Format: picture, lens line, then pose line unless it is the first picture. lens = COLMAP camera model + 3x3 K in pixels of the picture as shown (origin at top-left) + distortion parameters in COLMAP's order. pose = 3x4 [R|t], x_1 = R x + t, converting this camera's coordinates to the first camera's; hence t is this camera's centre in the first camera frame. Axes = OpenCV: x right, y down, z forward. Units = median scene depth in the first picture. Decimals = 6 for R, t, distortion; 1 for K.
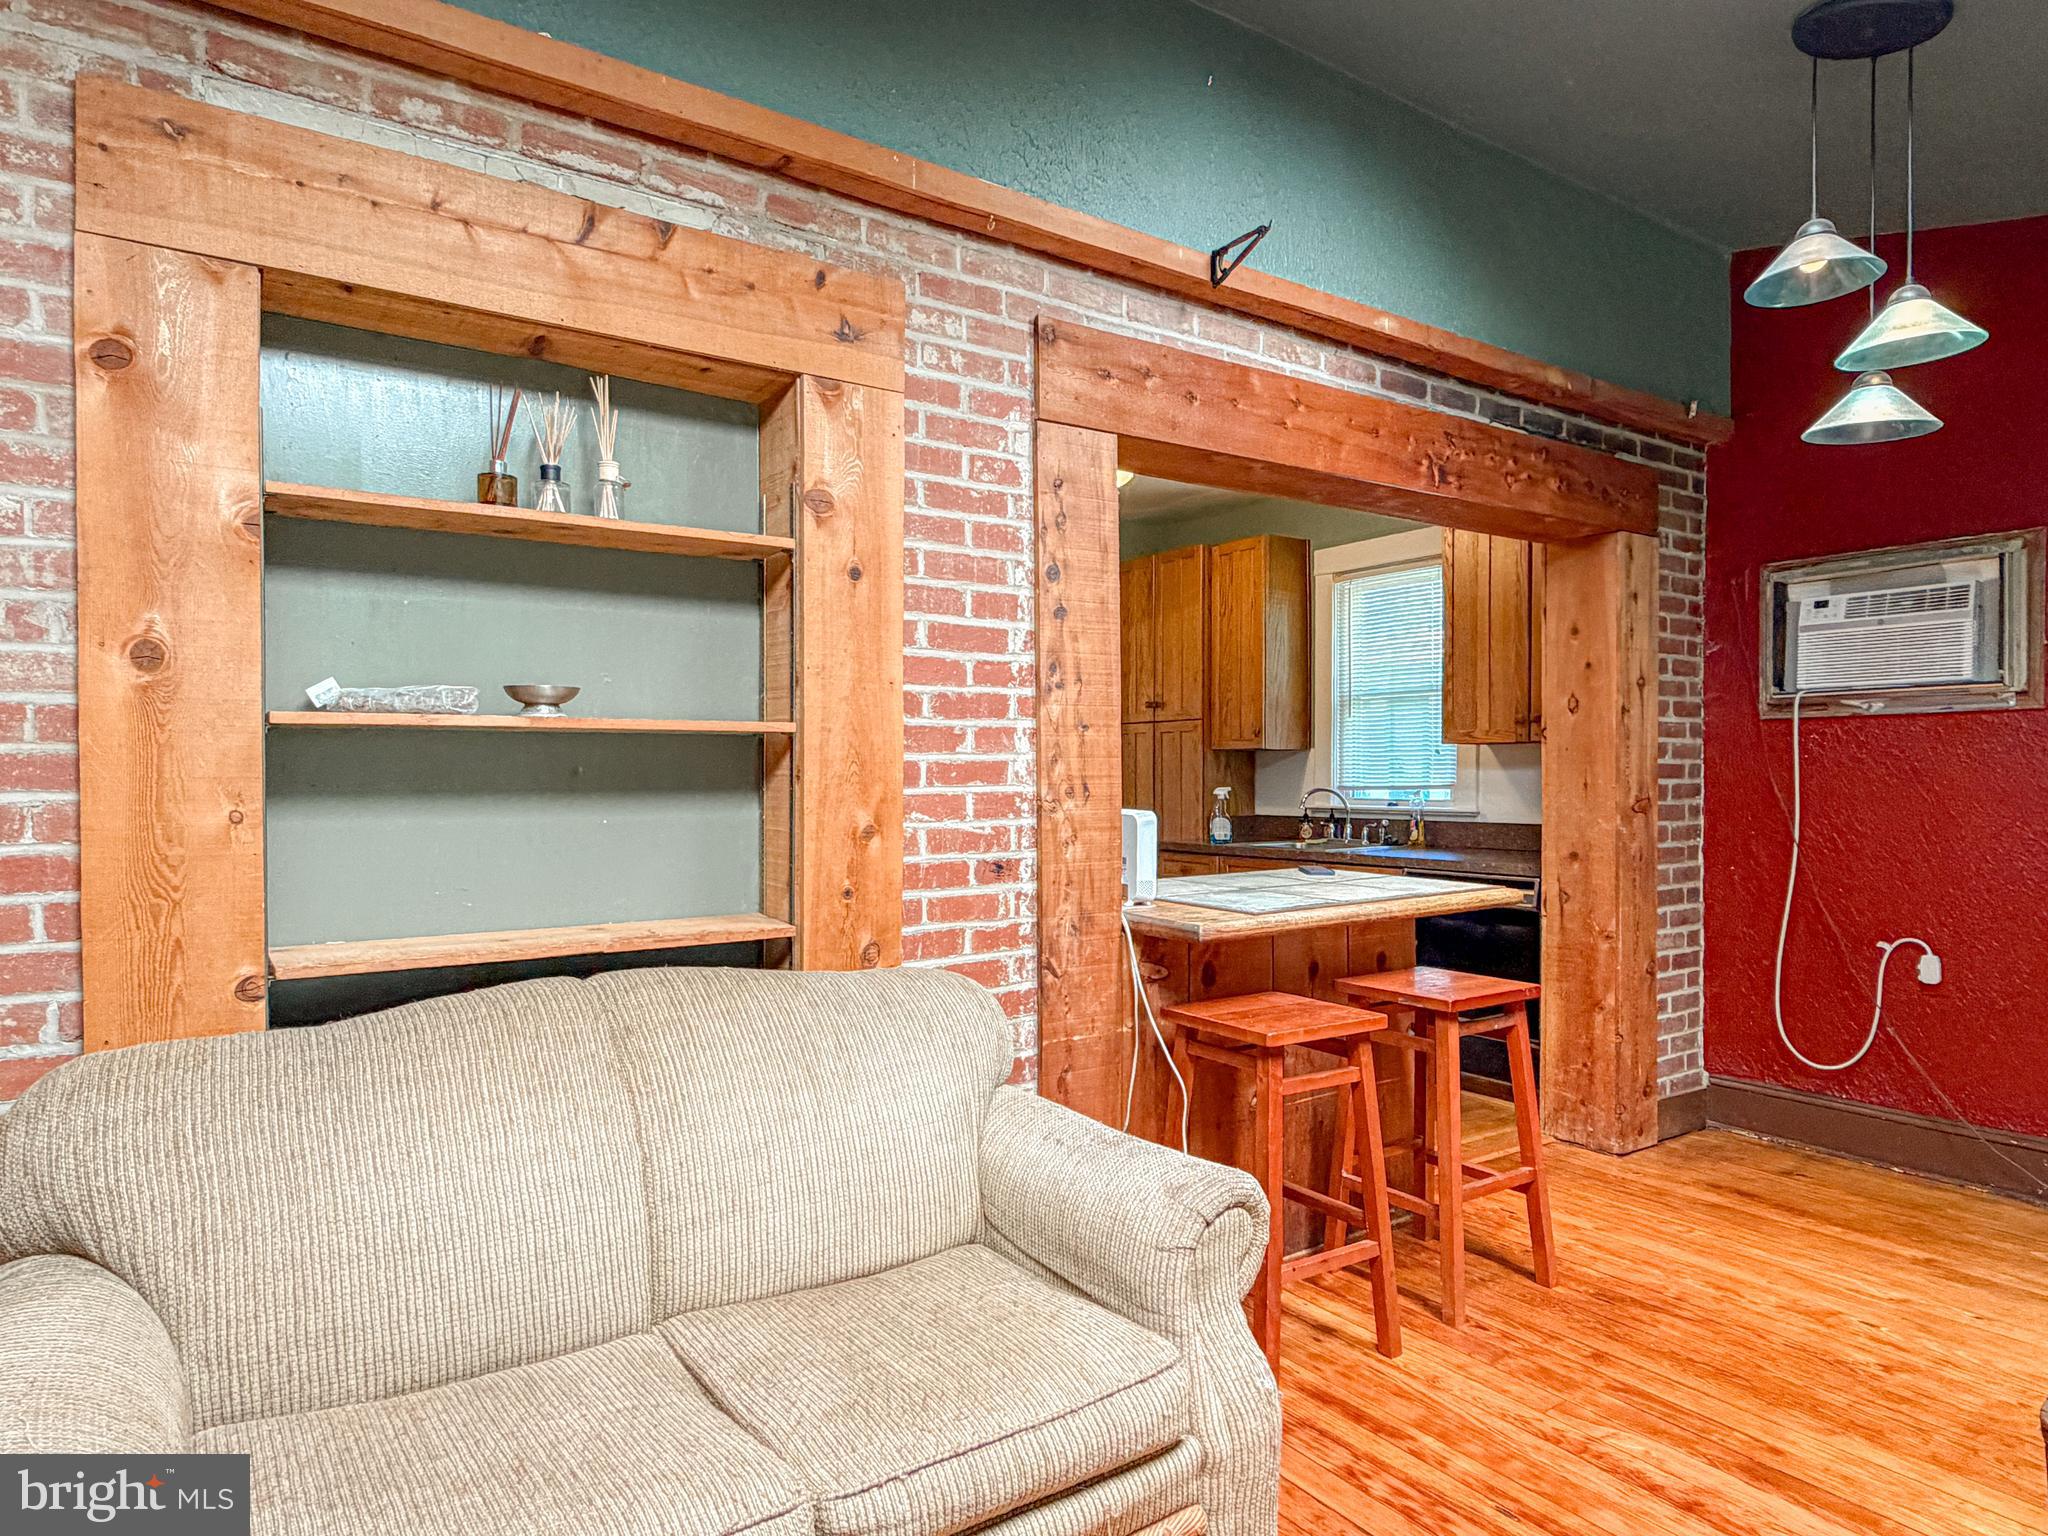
lens RADIAL K [[1208.3, 0, 1001.7], [0, 1208.3, 794.6], [0, 0, 1]] dist [0.001363, -0.004555]
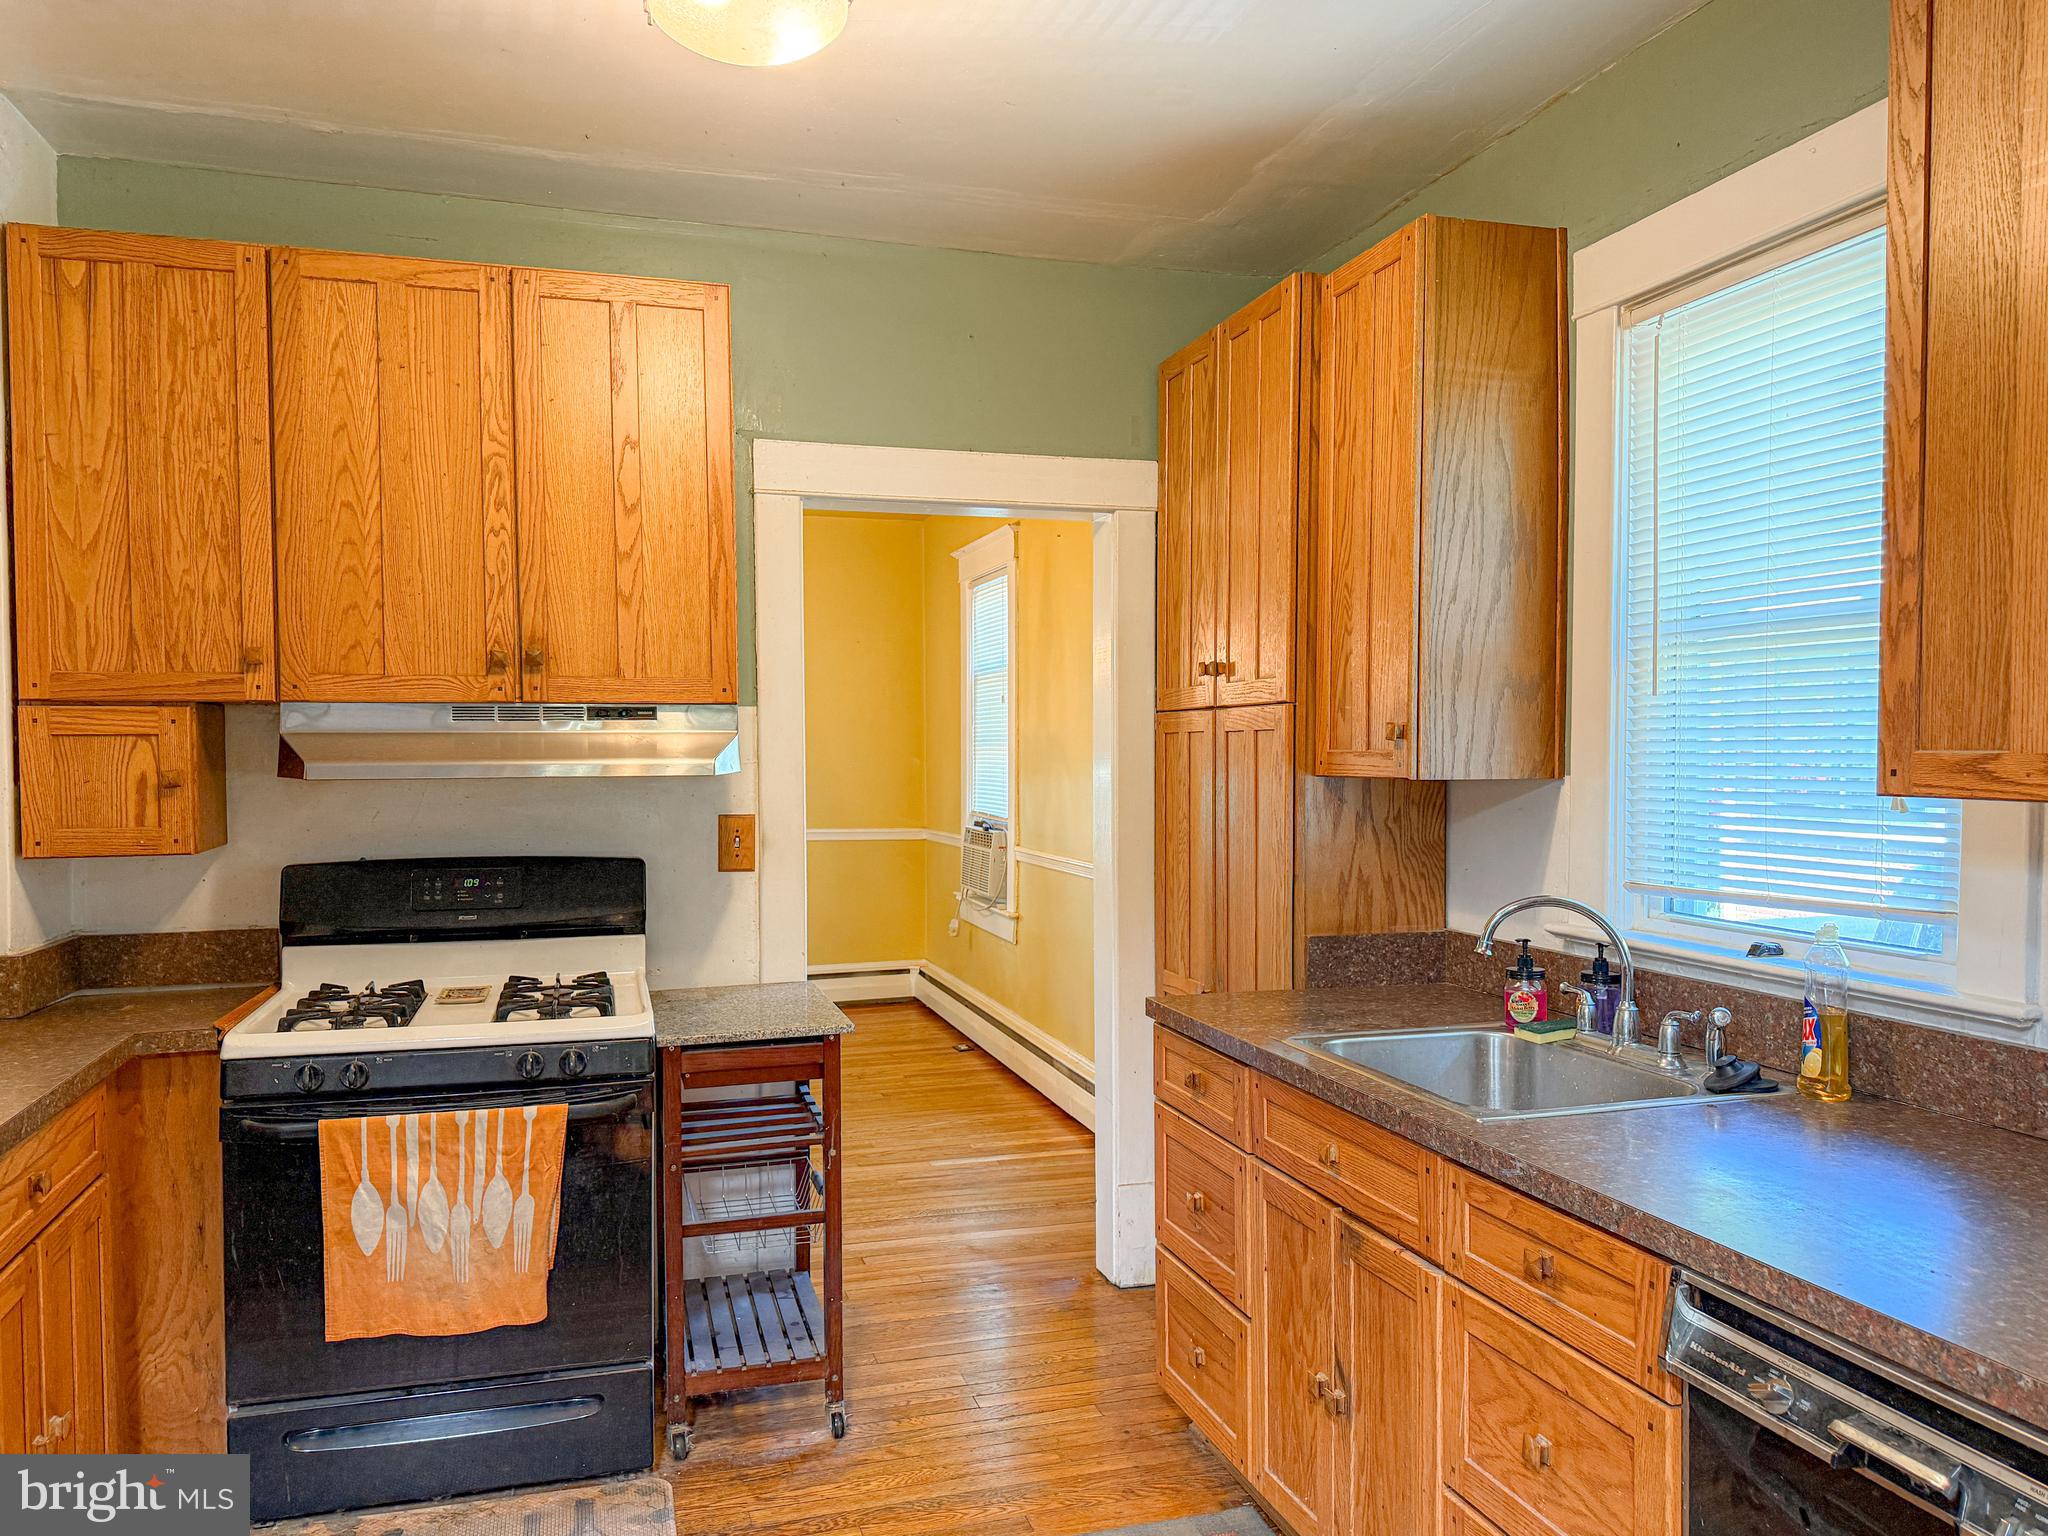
lens RADIAL K [[1472.4, 0, 1014.8], [0, 1472.4, 796.8], [0, 0, 1]] dist [0.056426, -0.070025]
pose [[0.959997, 0.007751, -0.279902, 0.525886], [-0.002776, 0.999831, 0.018166, -0.093889], [0.279995, -0.016663, 0.959857, 1.189820]]
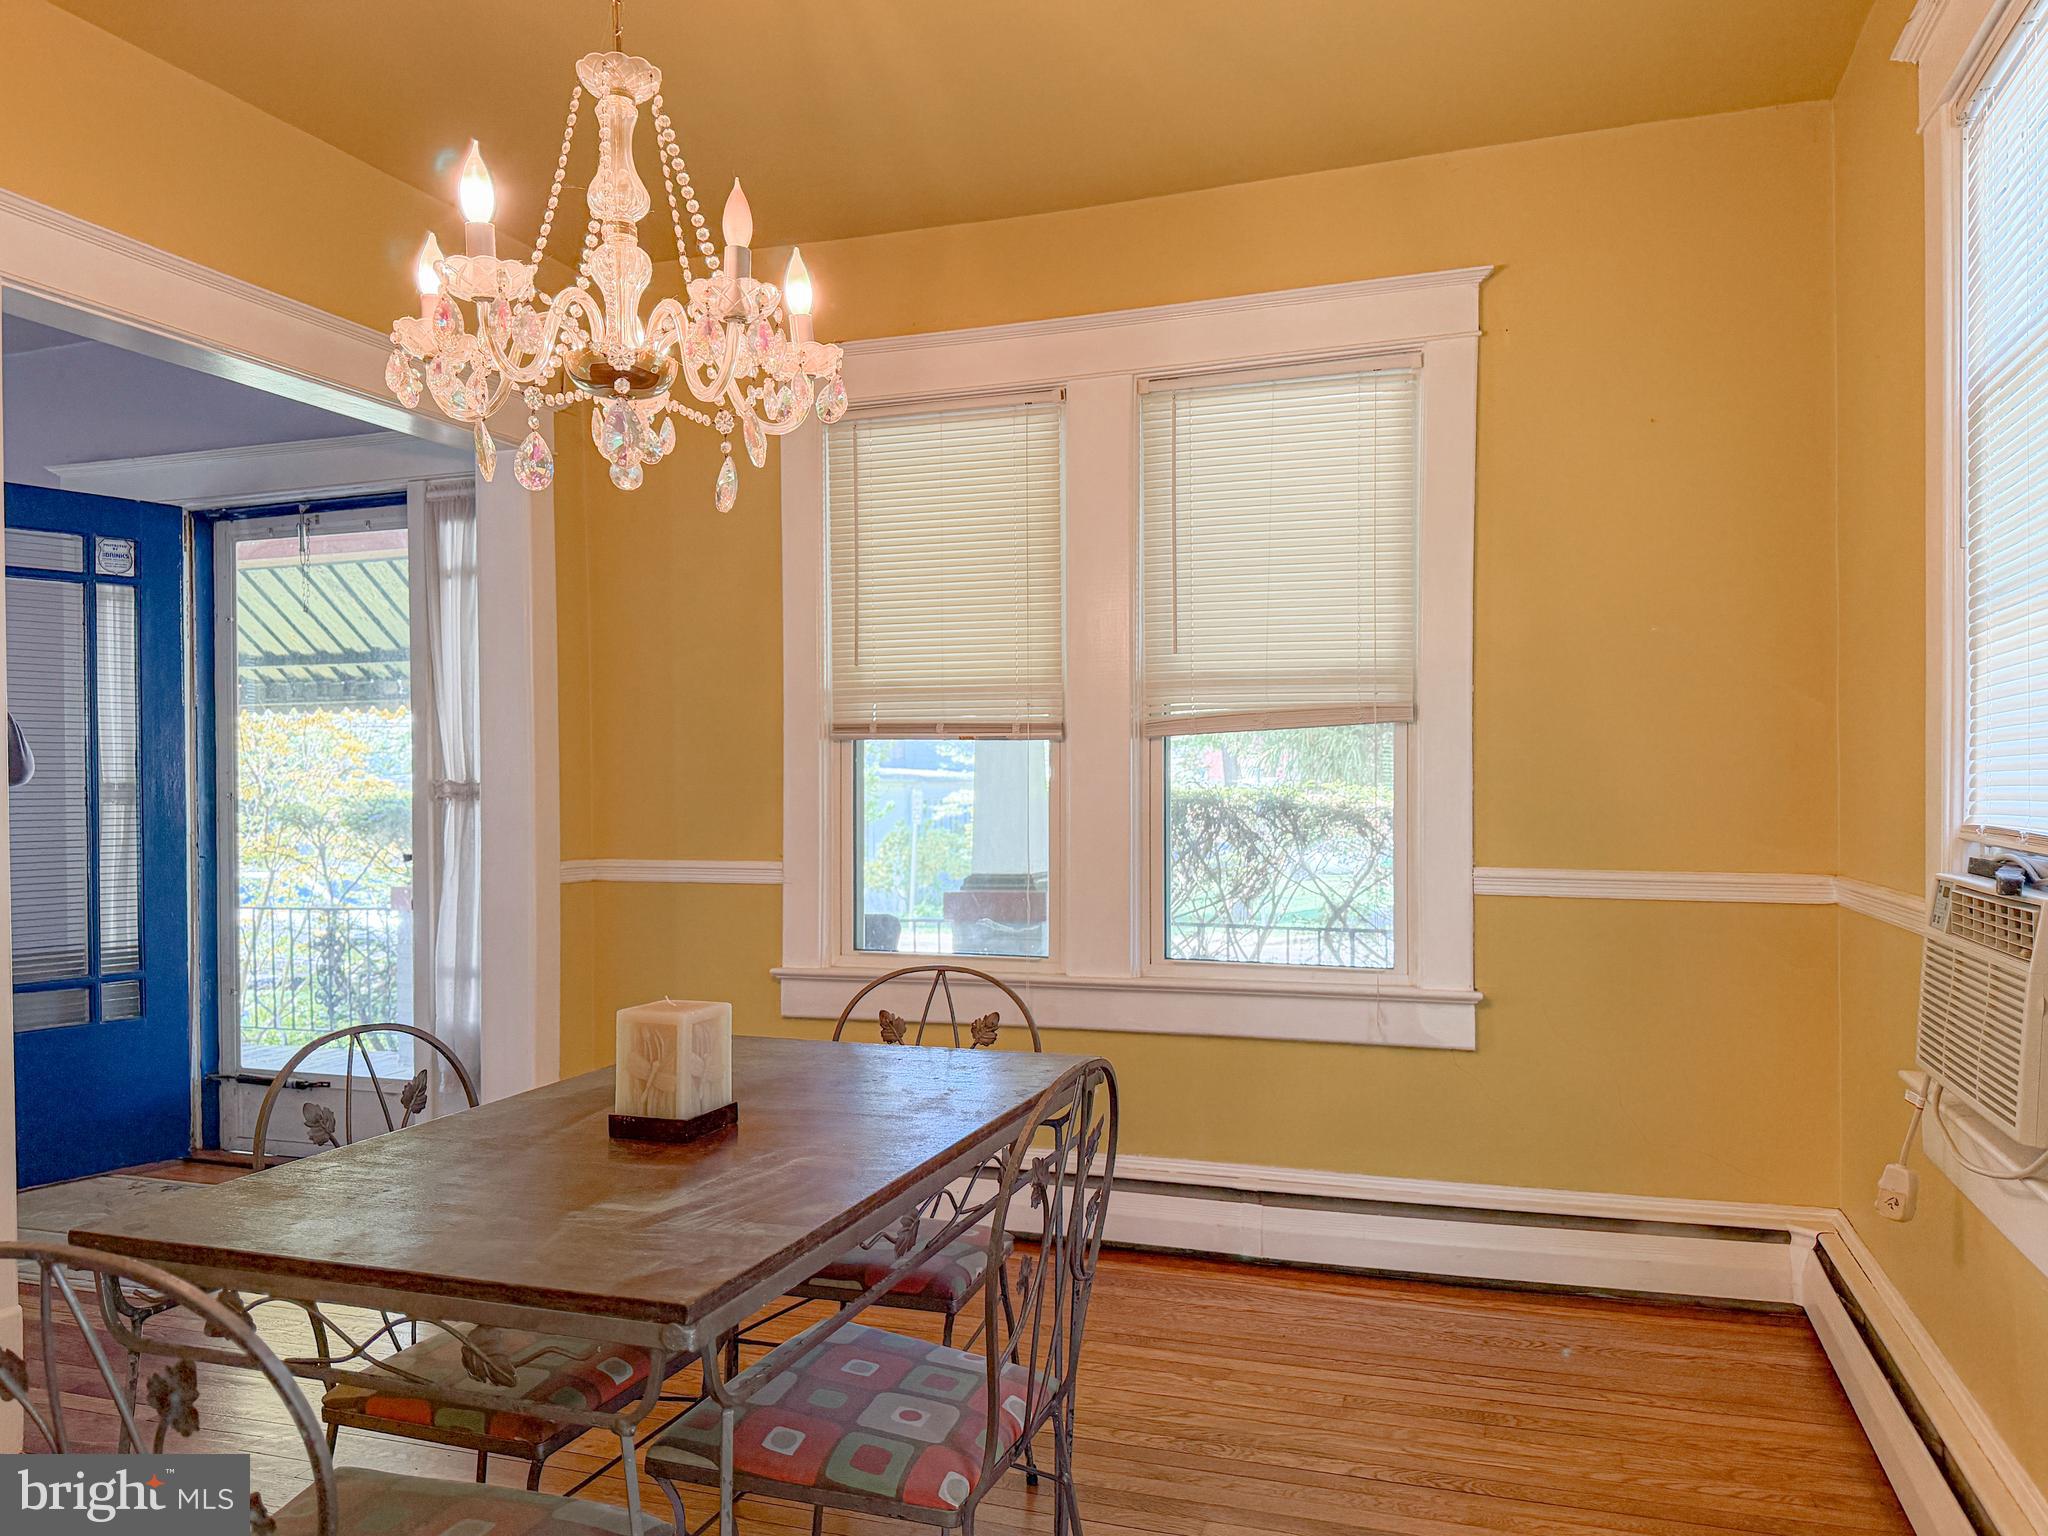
lens RADIAL K [[1472.4, 0, 1003.4], [0, 1472.4, 807.1], [0, 0, 1]] dist [0.056426, -0.070025]
pose [[0.612072, 0.005062, -0.790786, 0.032734], [-0.004639, 0.999985, 0.002811, -0.028915], [0.790788, 0.001948, 0.612087, 2.809481]]
